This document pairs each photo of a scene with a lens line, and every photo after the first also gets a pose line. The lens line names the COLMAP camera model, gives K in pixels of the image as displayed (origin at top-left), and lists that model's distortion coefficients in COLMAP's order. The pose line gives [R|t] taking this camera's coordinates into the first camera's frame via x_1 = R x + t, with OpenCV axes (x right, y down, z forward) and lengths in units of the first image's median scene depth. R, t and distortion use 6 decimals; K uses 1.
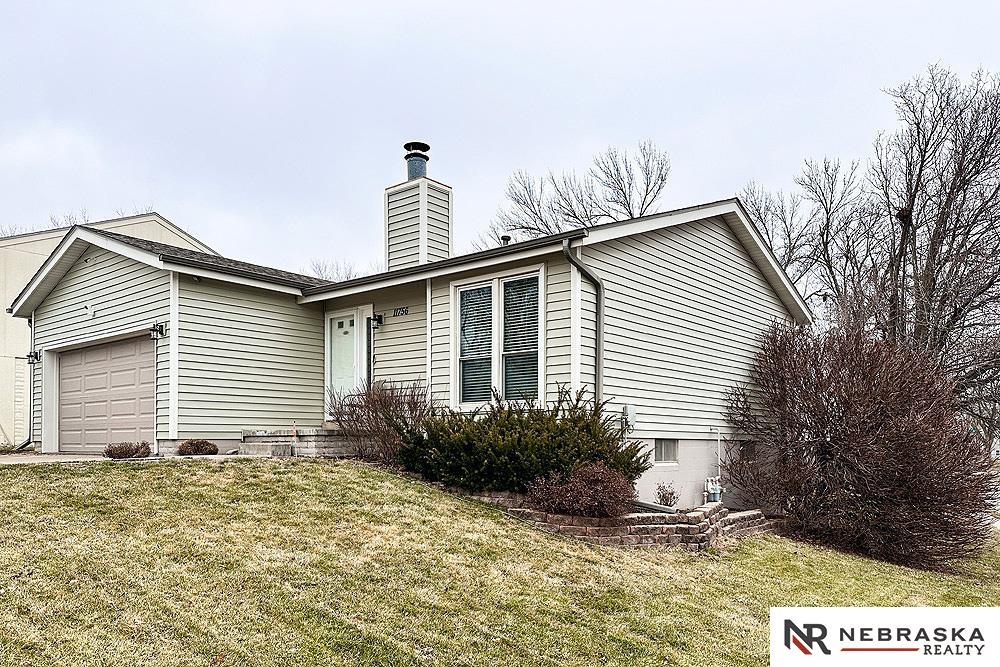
lens RADIAL K [[741.0, 0, 505.1], [0, 741.0, 363.2], [0, 0, 1]] dist [0.057893, -0.022328]
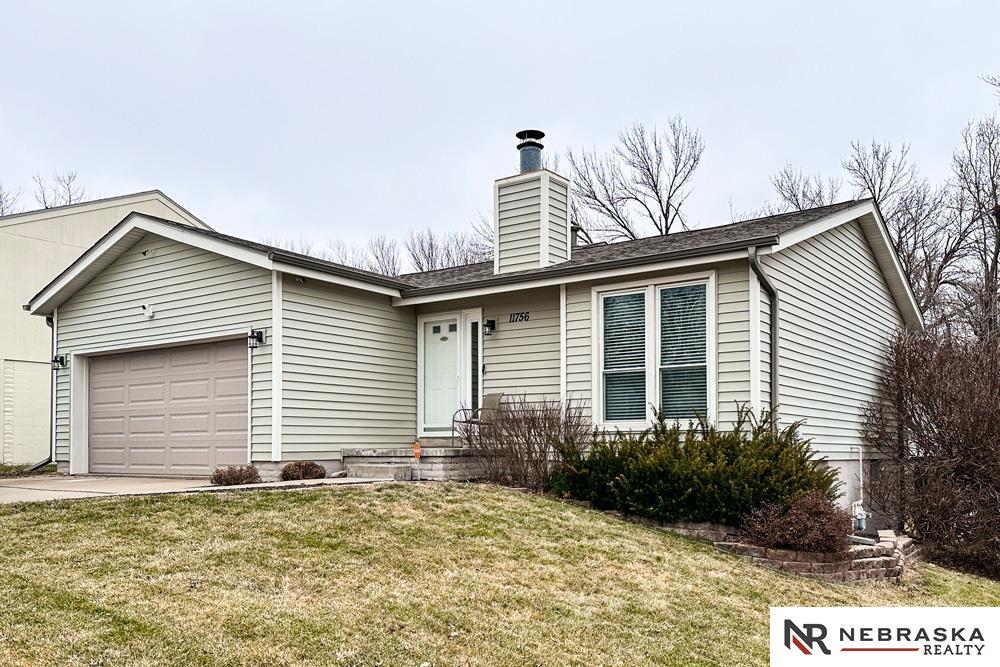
lens RADIAL K [[860.2, 0, 501.5], [0, 860.2, 332.9], [0, 0, 1]] dist [0.081642, -0.045941]
pose [[0.996878, 0.008662, 0.078483, -0.255555], [-0.006695, 0.999658, -0.025289, -0.024997], [-0.078675, 0.024685, 0.996595, -0.041790]]
